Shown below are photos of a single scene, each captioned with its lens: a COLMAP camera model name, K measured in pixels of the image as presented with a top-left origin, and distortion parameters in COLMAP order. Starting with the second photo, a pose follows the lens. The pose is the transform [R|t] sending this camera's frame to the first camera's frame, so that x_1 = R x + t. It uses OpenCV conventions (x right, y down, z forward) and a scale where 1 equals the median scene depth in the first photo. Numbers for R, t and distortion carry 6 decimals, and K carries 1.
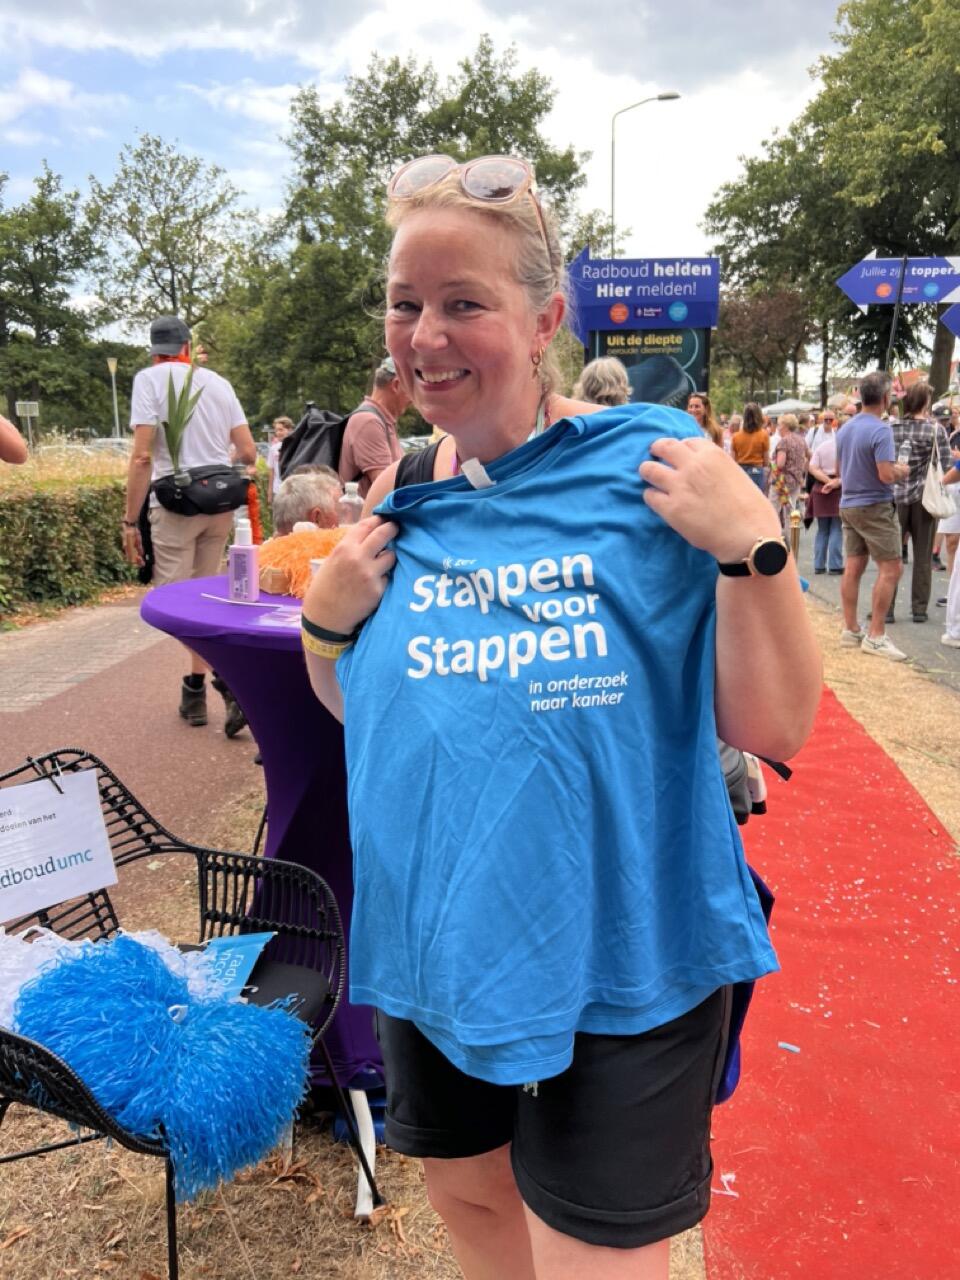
lens RADIAL K [[989.7, 0, 472.2], [0, 989.7, 629.9], [0, 0, 1]] dist [0.043316, -0.037994]
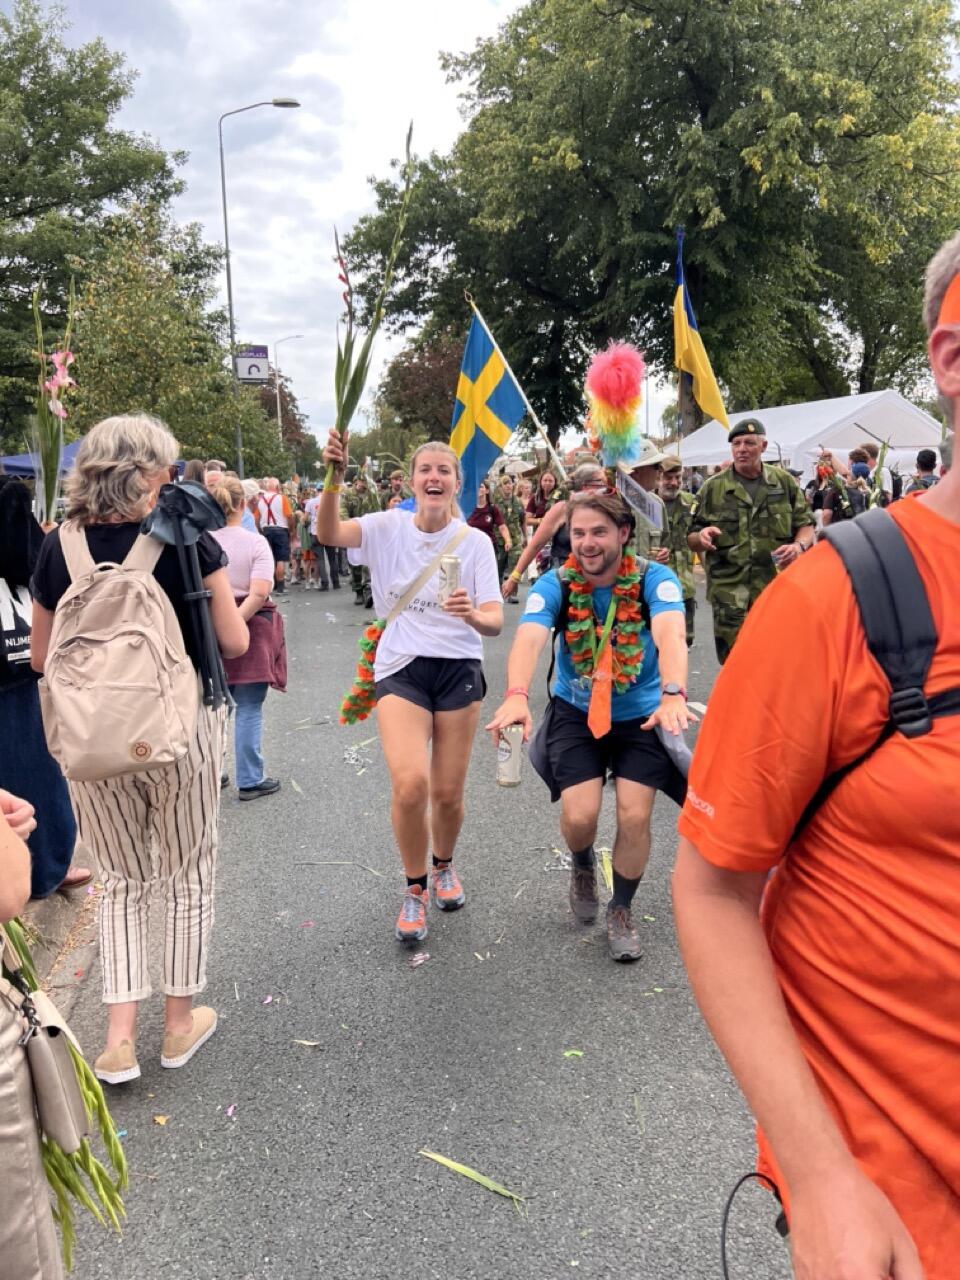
lens RADIAL K [[989.7, 0, 505.5], [0, 989.7, 605.9], [0, 0, 1]] dist [0.043316, -0.037994]
pose [[0.954674, -0.023052, 0.296759, 0.098128], [0.048137, 0.995829, -0.077502, -0.037295], [-0.293735, 0.088274, 0.951802, 0.164730]]
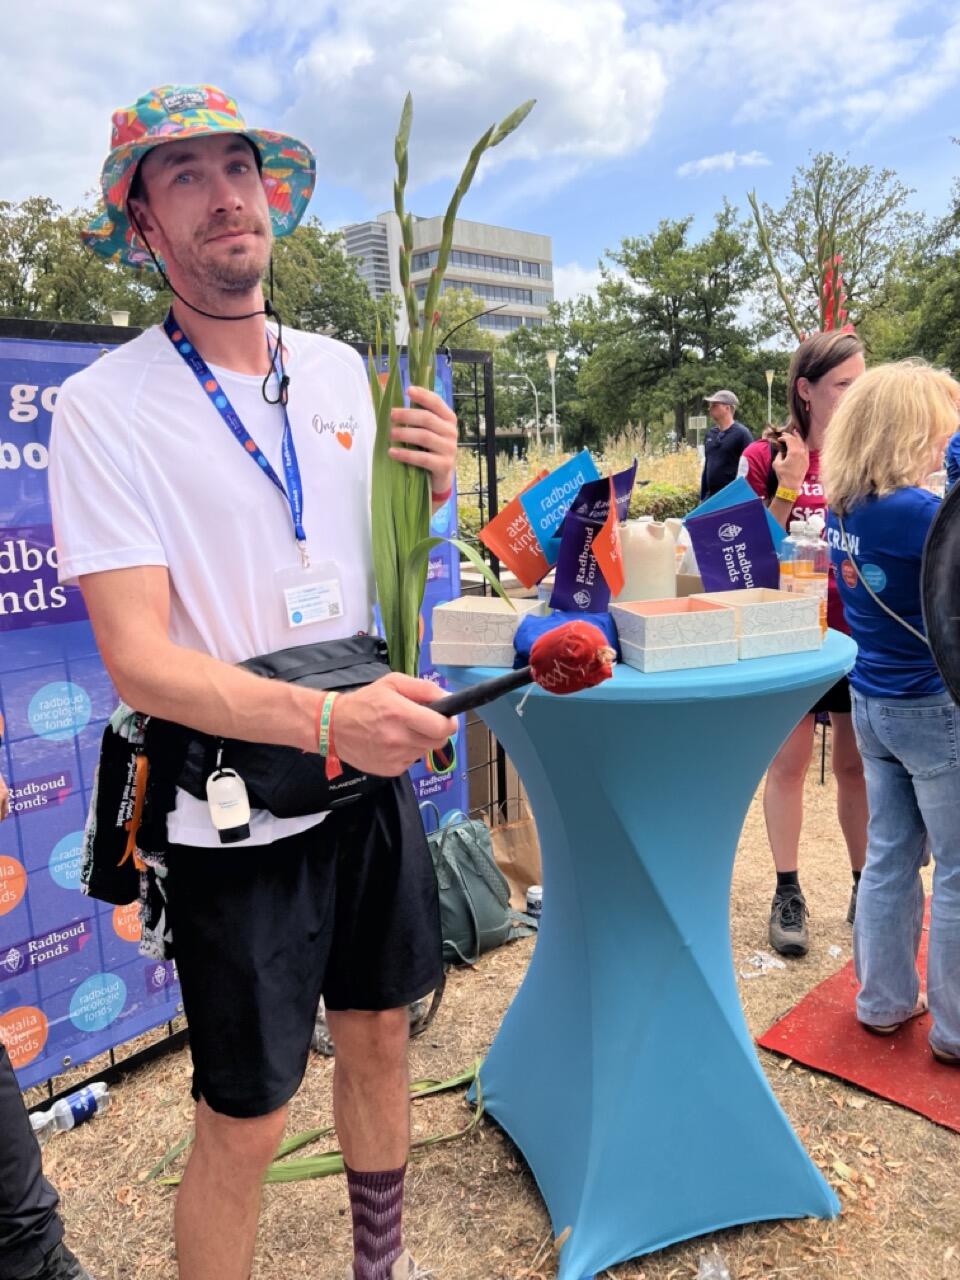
lens RADIAL K [[989.7, 0, 496.9], [0, 989.7, 629.0], [0, 0, 1]] dist [0.043316, -0.037994]
pose [[0.827552, 0.065847, -0.557514, 0.020352], [-0.067960, 0.997544, 0.016941, 0.013667], [0.557261, 0.023869, 0.829995, -0.077343]]
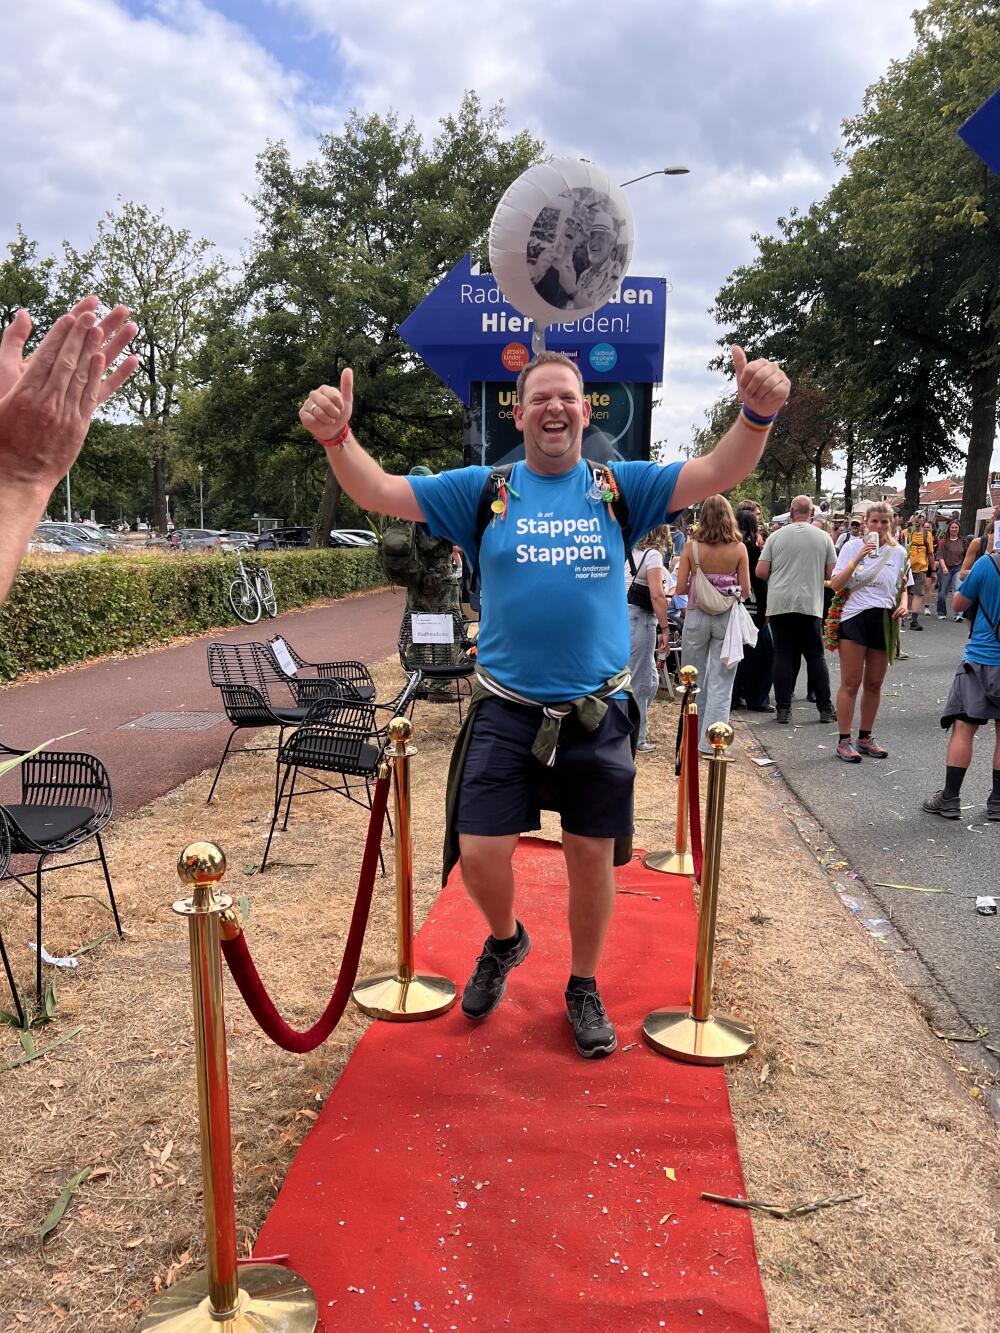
lens RADIAL K [[1030.7, 0, 499.1], [0, 1030.7, 648.5], [0, 0, 1]] dist [0.043316, -0.037994]
pose [[0.999365, 0.034192, 0.010057, 0.035813], [-0.033270, 0.996173, -0.080820, -0.018565], [-0.012782, 0.080434, 0.996678, 0.087445]]
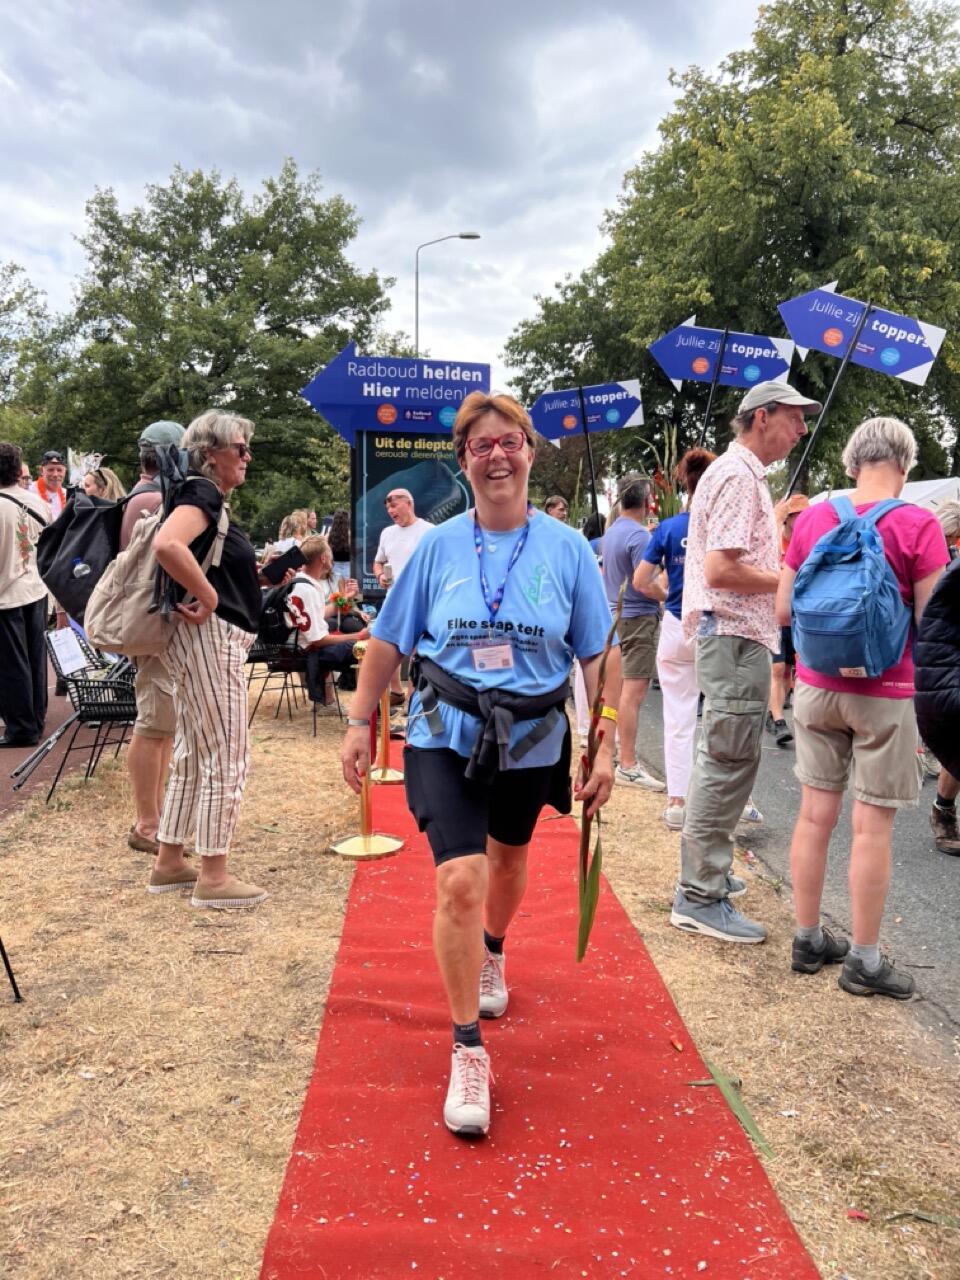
lens RADIAL K [[989.7, 0, 473.3], [0, 989.7, 633.8], [0, 0, 1]] dist [0.043316, -0.037994]
pose [[0.982865, 0.021029, 0.183126, 0.015891], [-0.000216, 0.993602, -0.112939, -0.001818], [-0.184329, 0.110965, 0.976581, 0.024648]]
